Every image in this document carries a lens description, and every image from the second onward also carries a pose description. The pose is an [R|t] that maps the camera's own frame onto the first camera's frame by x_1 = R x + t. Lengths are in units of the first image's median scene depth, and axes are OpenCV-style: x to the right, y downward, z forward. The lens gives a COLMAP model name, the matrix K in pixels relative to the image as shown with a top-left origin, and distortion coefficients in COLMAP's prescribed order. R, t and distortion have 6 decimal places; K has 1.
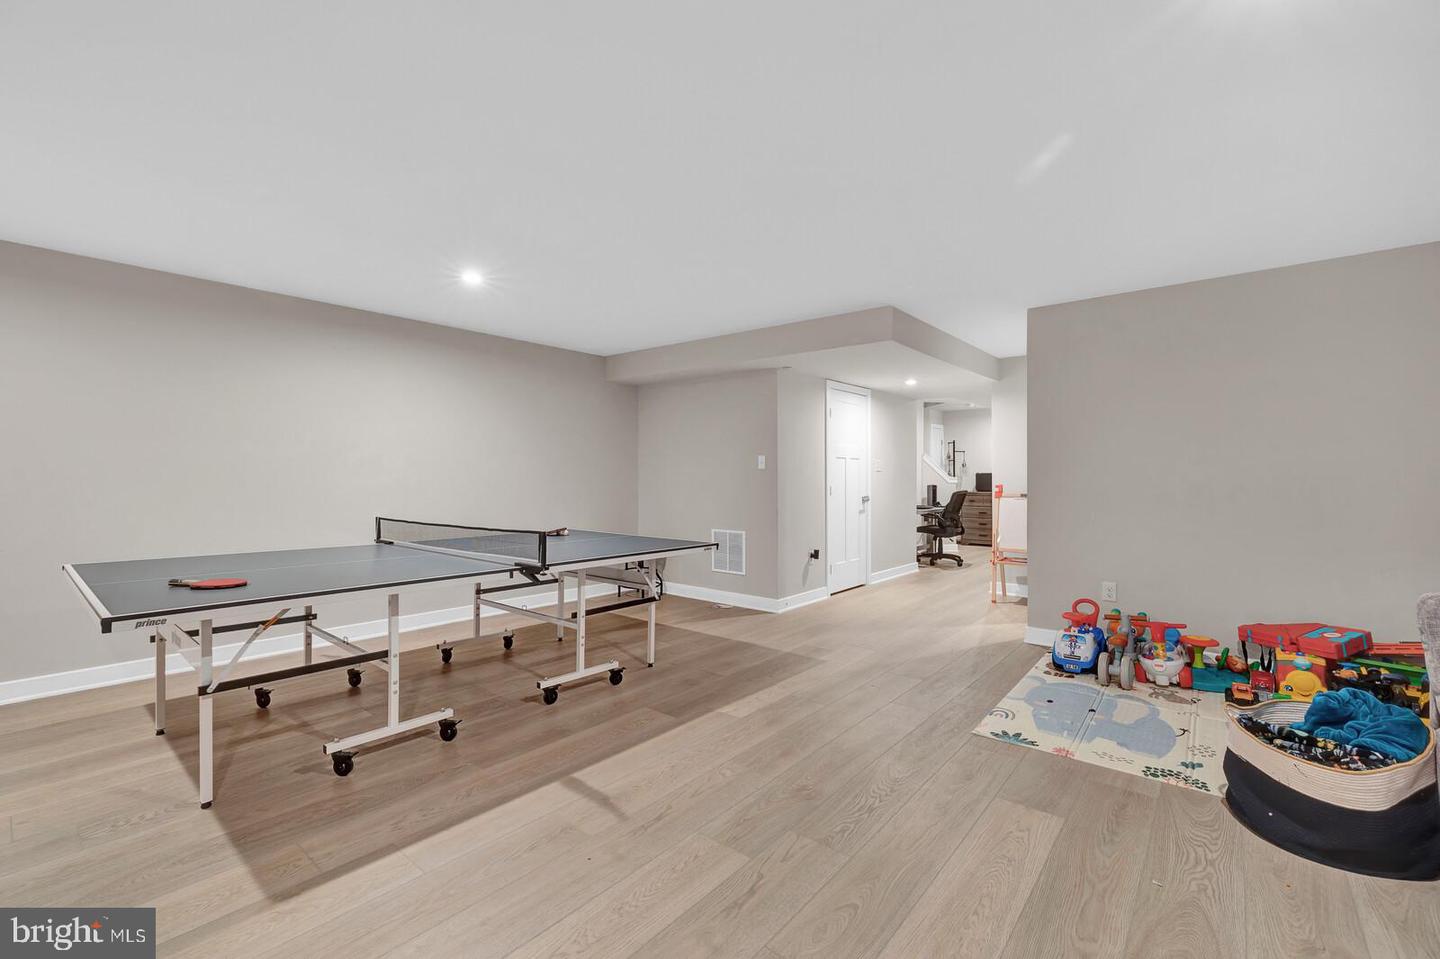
lens RADIAL K [[620.8, 0, 708.9], [0, 620.8, 474.9], [0, 0, 1]] dist [0.003698, 0.001616]
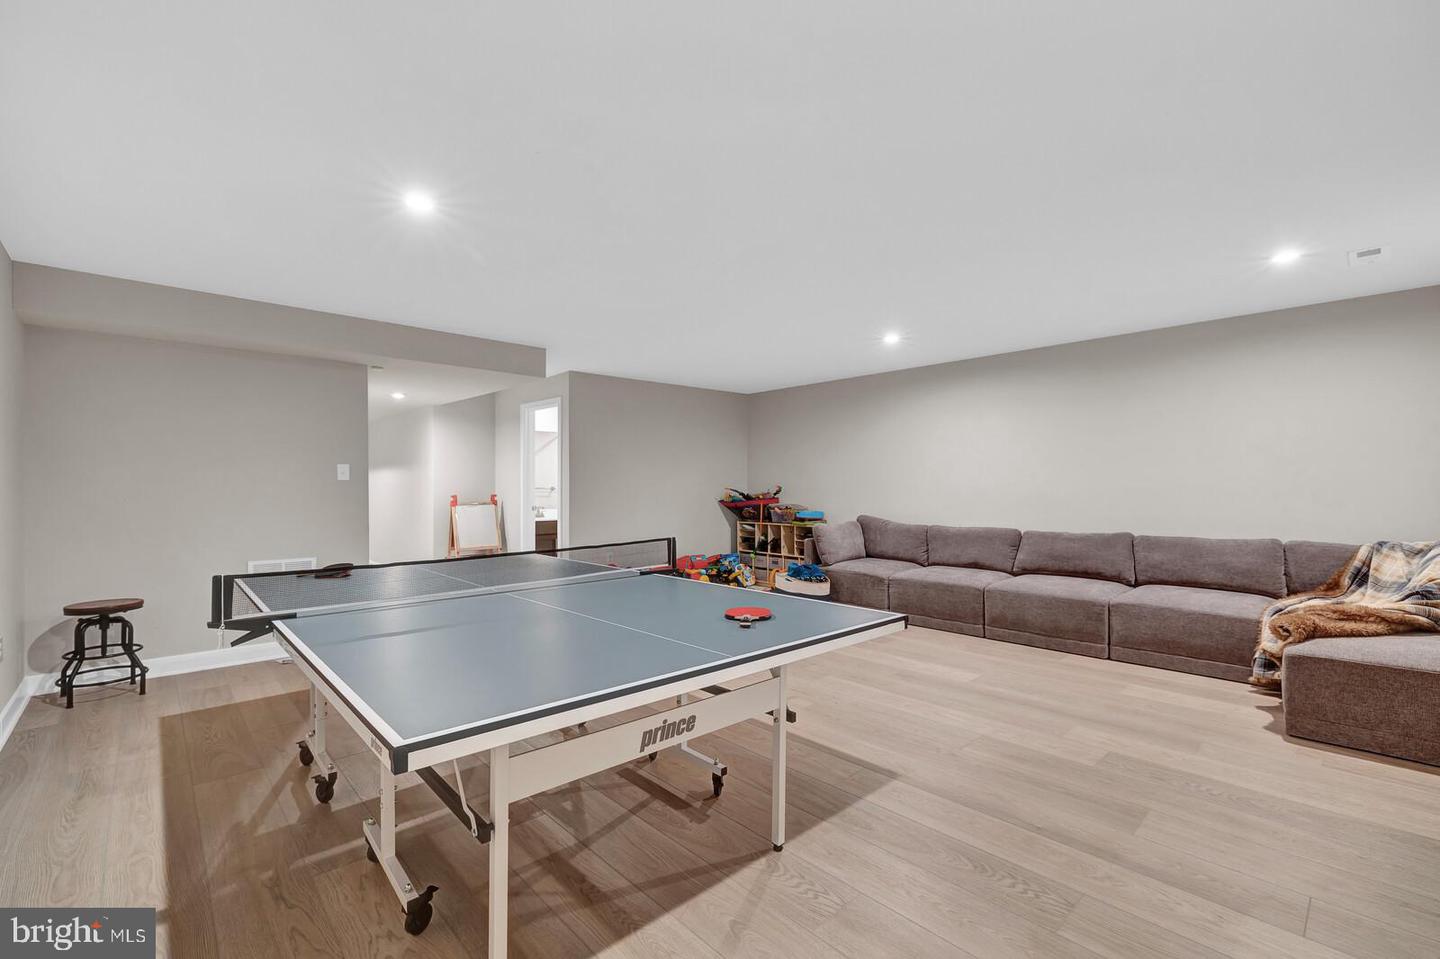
lens RADIAL K [[620.8, 0, 708.6], [0, 620.8, 482.3], [0, 0, 1]] dist [0.003698, 0.001616]
pose [[0.125119, 0.001424, 0.992141, -1.386609], [0.002872, 0.999994, -0.001798, -0.008054], [-0.992138, 0.003074, 0.125114, 0.787376]]
